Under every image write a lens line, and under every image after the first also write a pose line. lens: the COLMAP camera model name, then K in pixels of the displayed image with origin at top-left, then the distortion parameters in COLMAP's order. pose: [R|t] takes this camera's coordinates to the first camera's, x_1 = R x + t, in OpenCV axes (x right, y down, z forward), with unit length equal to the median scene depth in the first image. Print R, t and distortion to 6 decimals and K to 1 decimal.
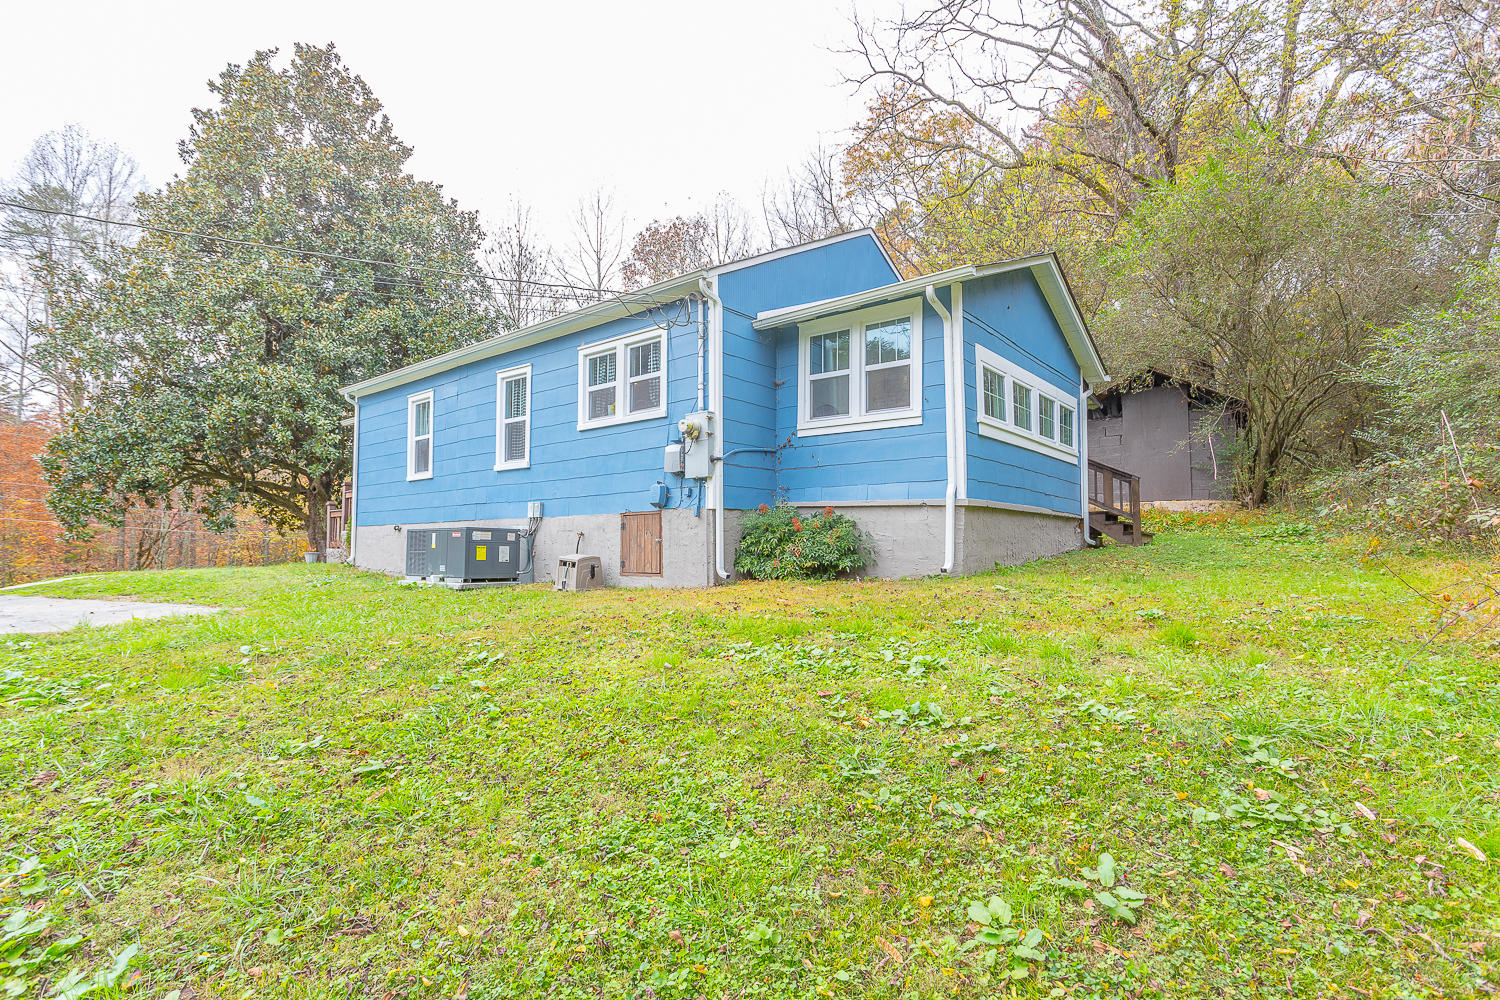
lens RADIAL K [[719.1, 0, 749.6], [0, 719.1, 539.0], [0, 0, 1]] dist [-0.001845, 0.000113]
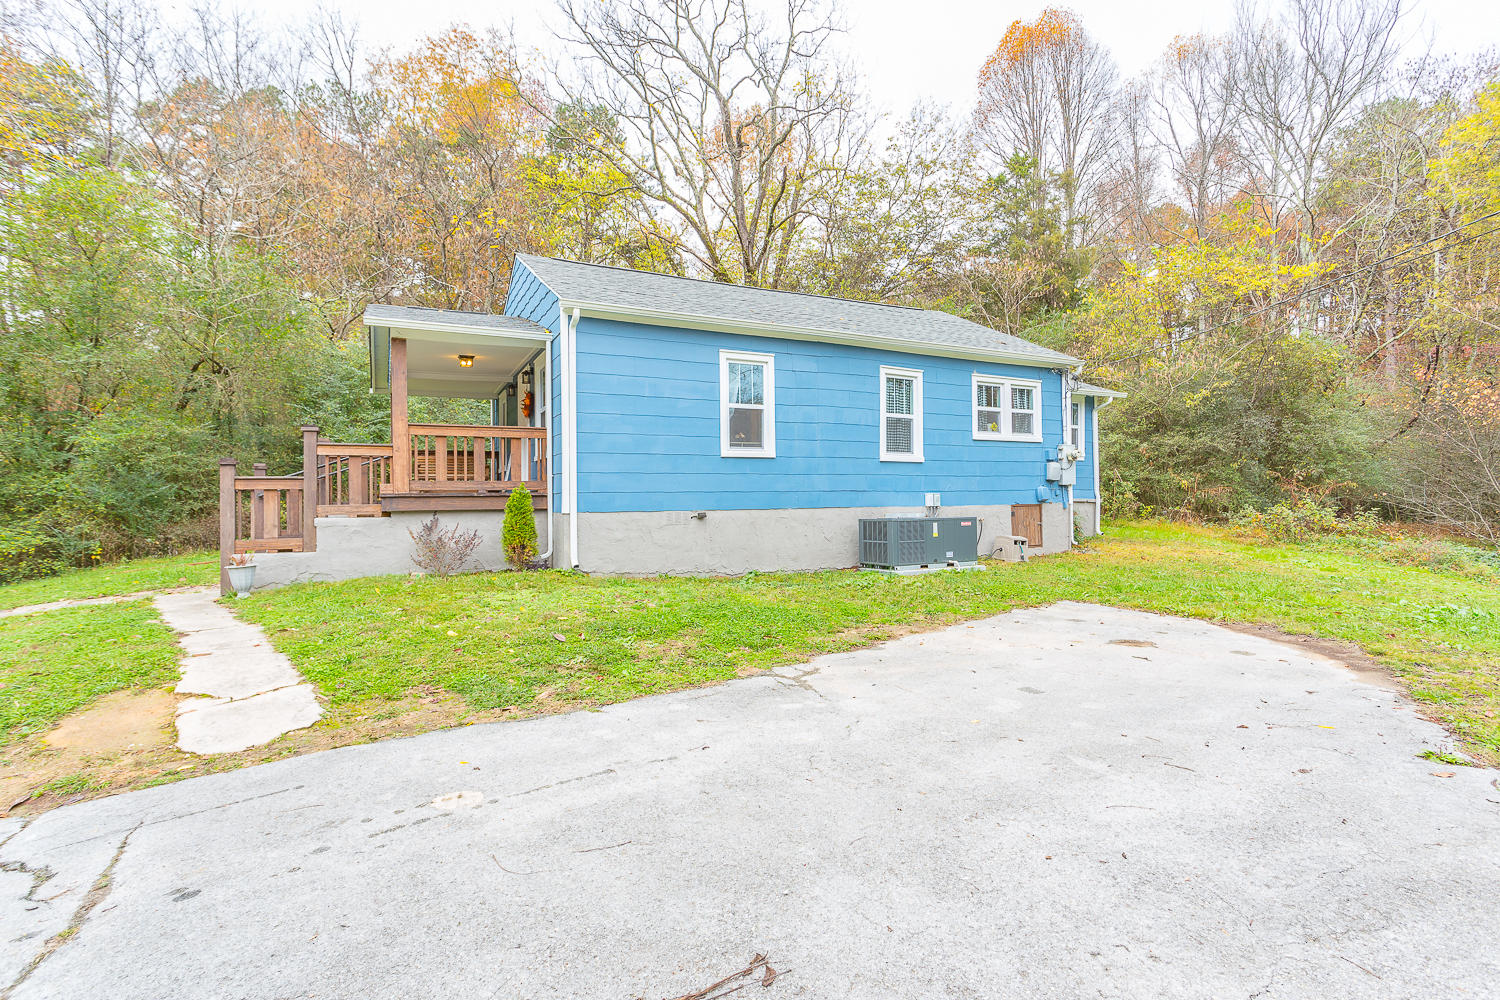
lens RADIAL K [[707.0, 0, 752.4], [0, 707.0, 495.4], [0, 0, 1]] dist [-0.001187, 0.000260]
pose [[0.407649, 0.006977, 0.913112, -1.574120], [-0.000367, 0.999972, -0.007476, -0.041868], [-0.913139, 0.002712, 0.407640, 0.865620]]
